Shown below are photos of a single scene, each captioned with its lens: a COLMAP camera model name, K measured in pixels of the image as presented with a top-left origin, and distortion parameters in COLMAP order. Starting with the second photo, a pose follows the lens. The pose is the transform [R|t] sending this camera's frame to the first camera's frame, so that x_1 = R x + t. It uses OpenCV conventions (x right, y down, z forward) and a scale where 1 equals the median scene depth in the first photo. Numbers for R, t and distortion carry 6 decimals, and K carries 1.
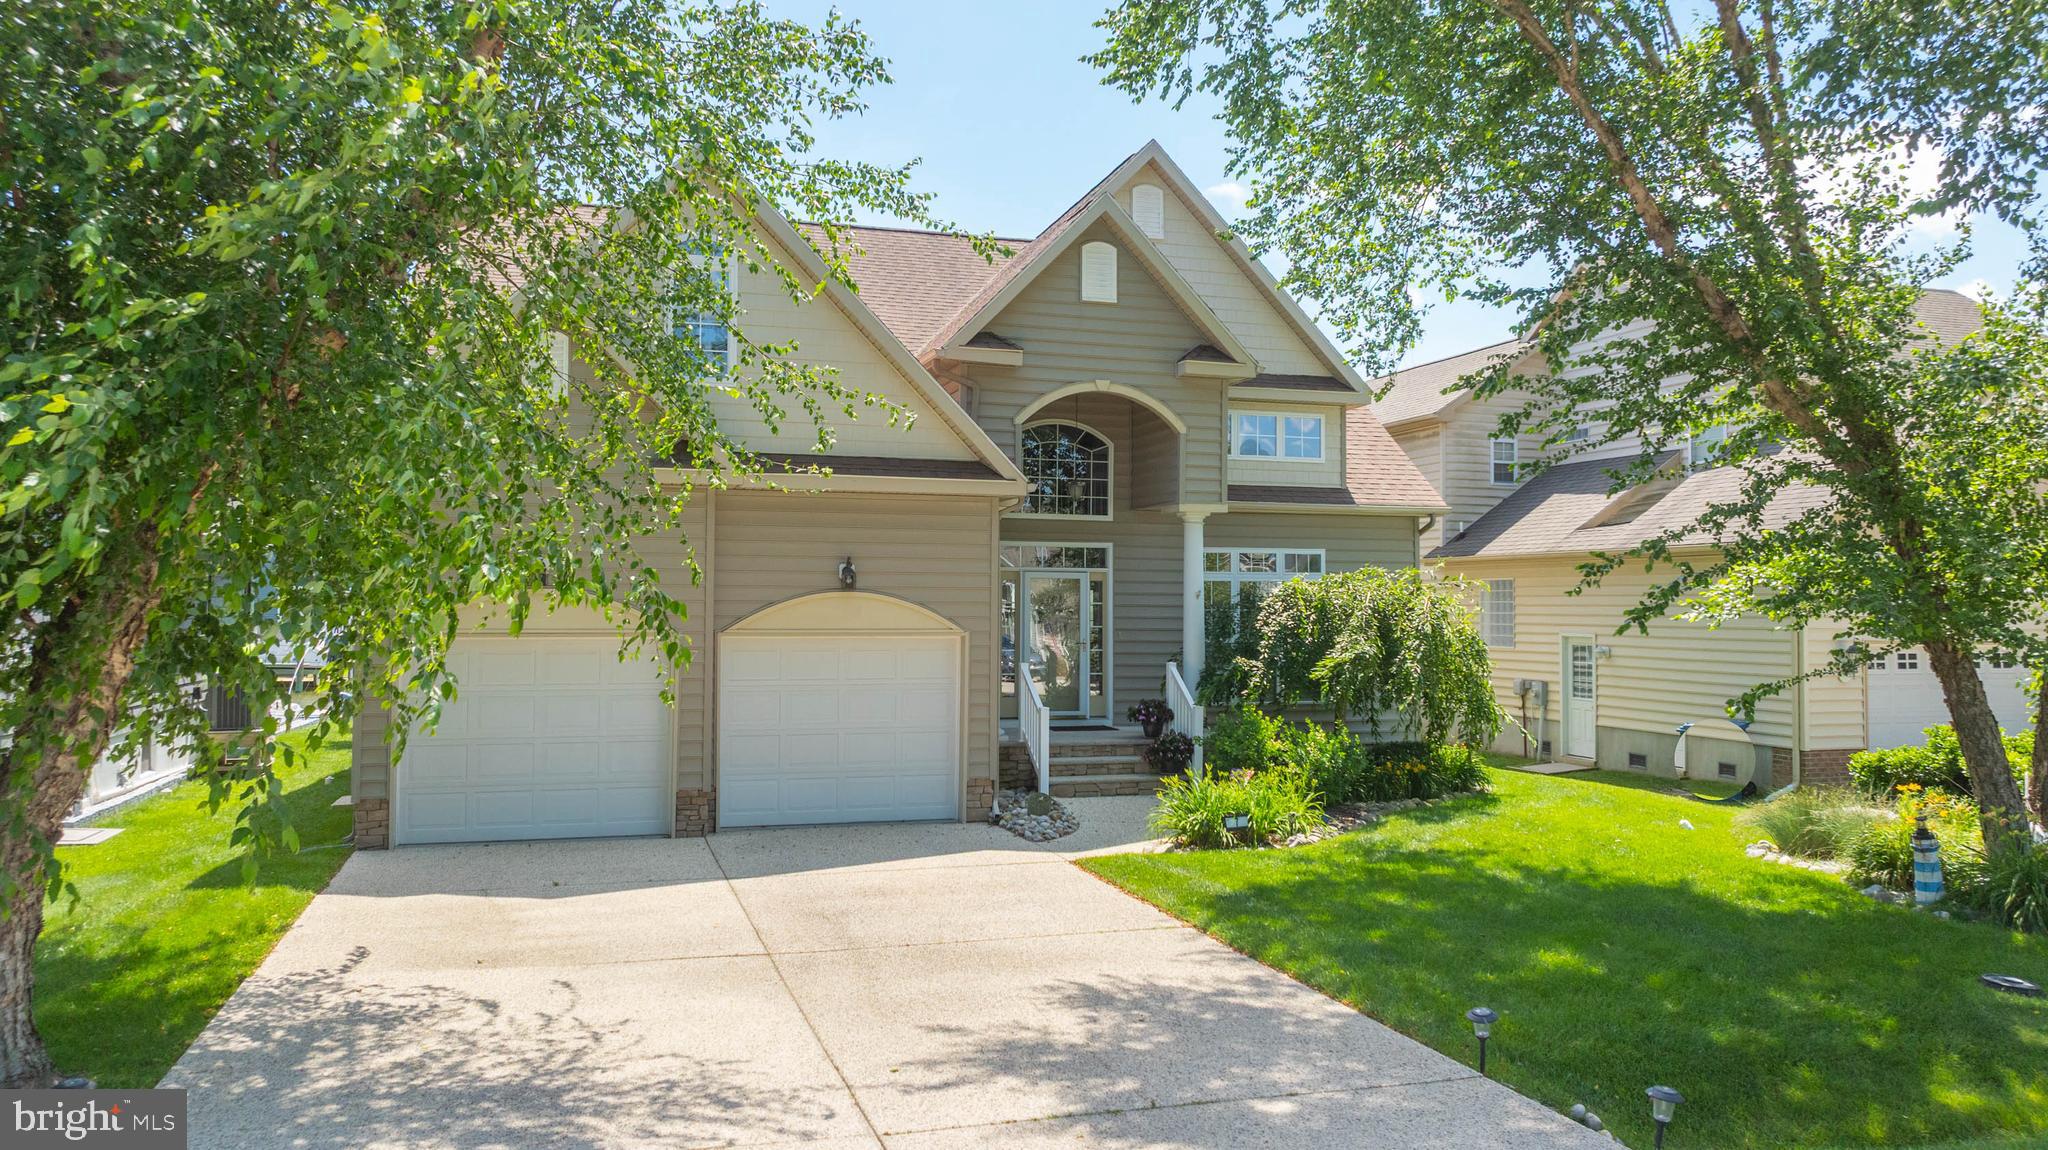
lens RADIAL K [[1510.5, 0, 1039.1], [0, 1510.5, 532.3], [0, 0, 1]] dist [-0.019097, -0.002497]
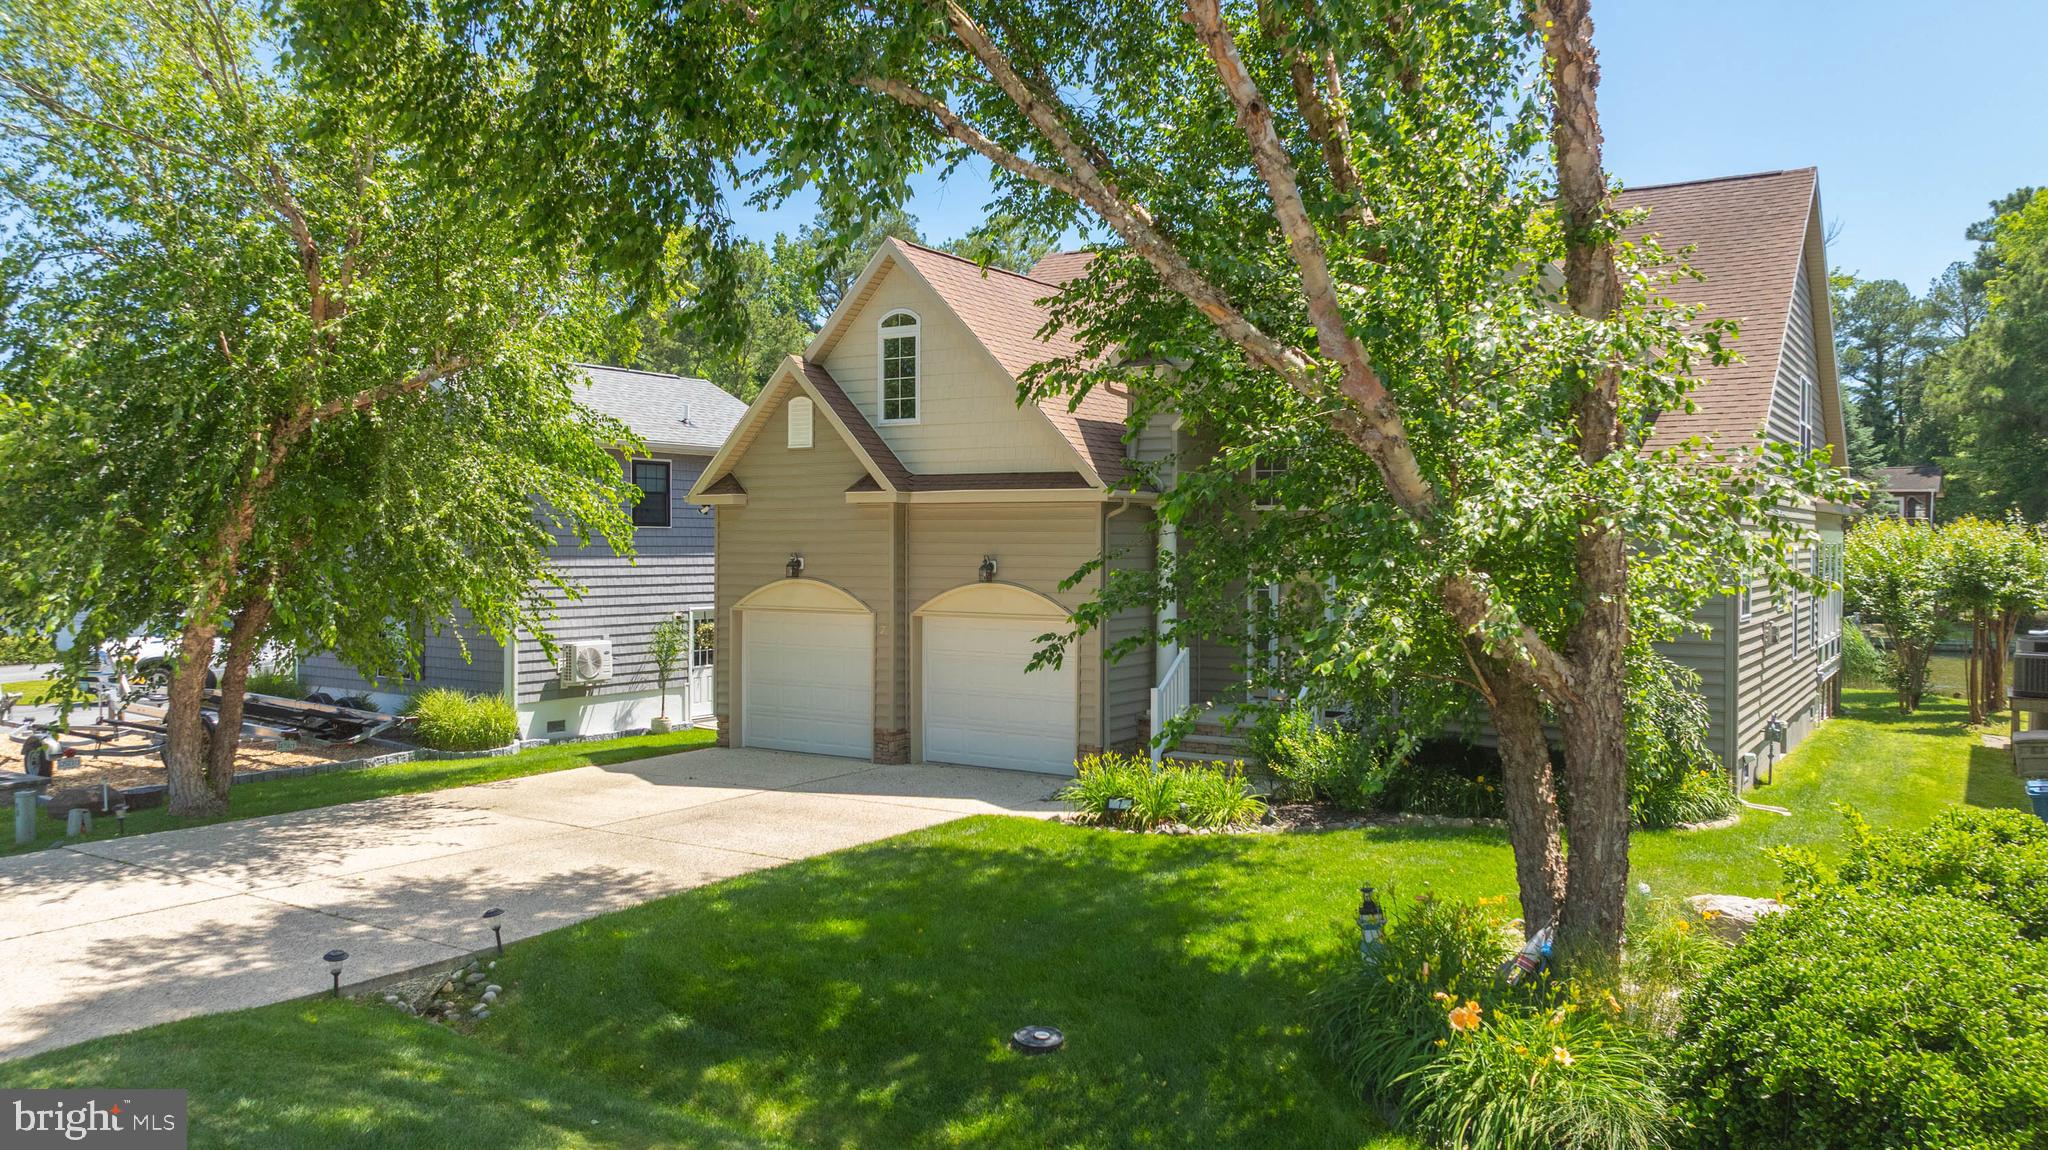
lens RADIAL K [[1478.5, 0, 1035.0], [0, 1478.5, 546.0], [0, 0, 1]] dist [-0.000943, -0.039104]
pose [[0.643820, -0.001312, -0.765176, 0.745190], [0.032930, 0.999120, 0.025995, -0.019231], [0.764468, -0.041933, 0.643296, 0.225076]]
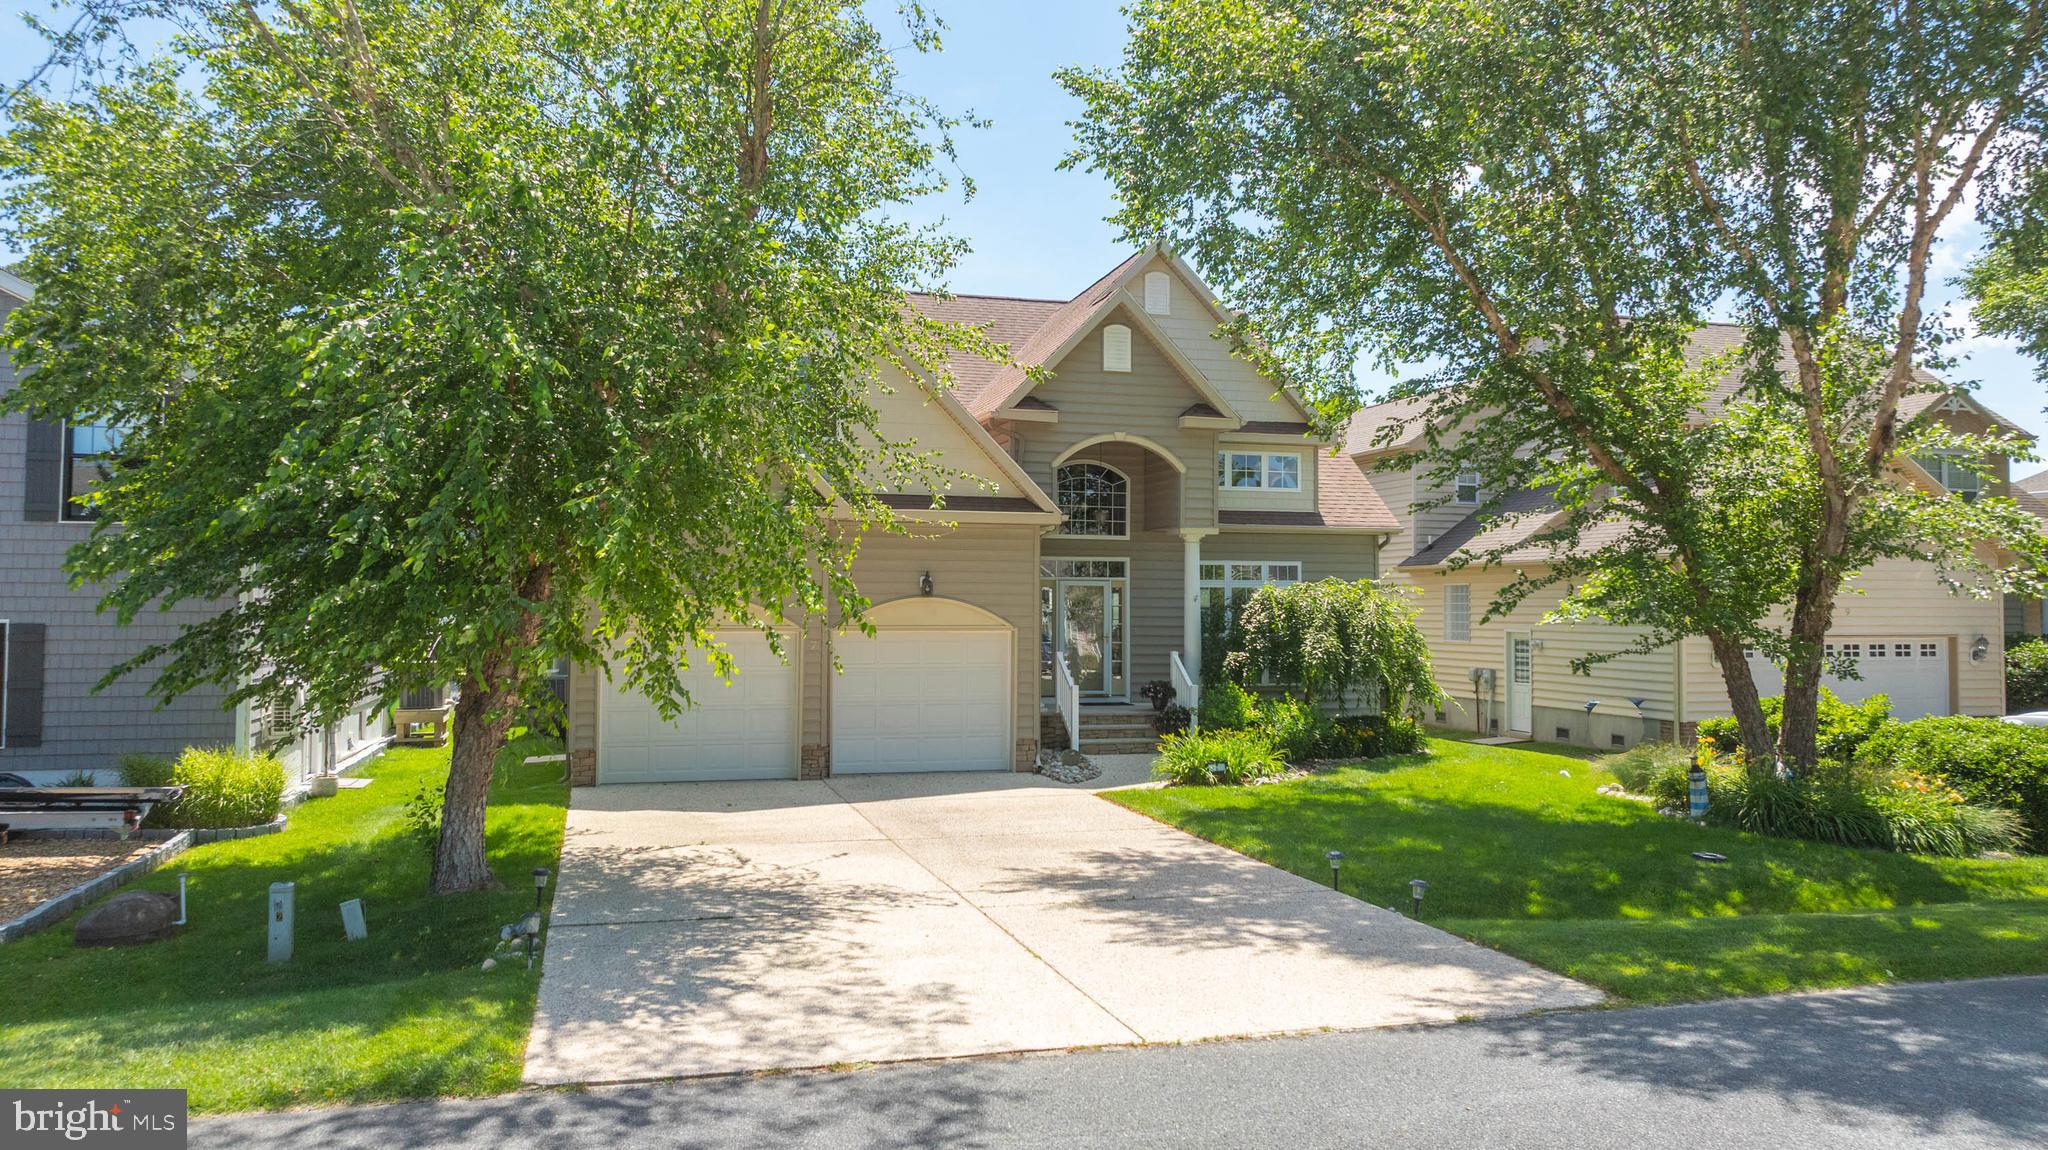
lens RADIAL K [[1510.5, 0, 1039.1], [0, 1510.5, 532.3], [0, 0, 1]] dist [-0.019097, -0.002497]
pose [[0.999711, -0.002584, -0.023913, 0.003774], [0.002580, 0.999997, -0.000204, -0.015723], [0.023913, 0.000142, 0.999714, -0.295398]]
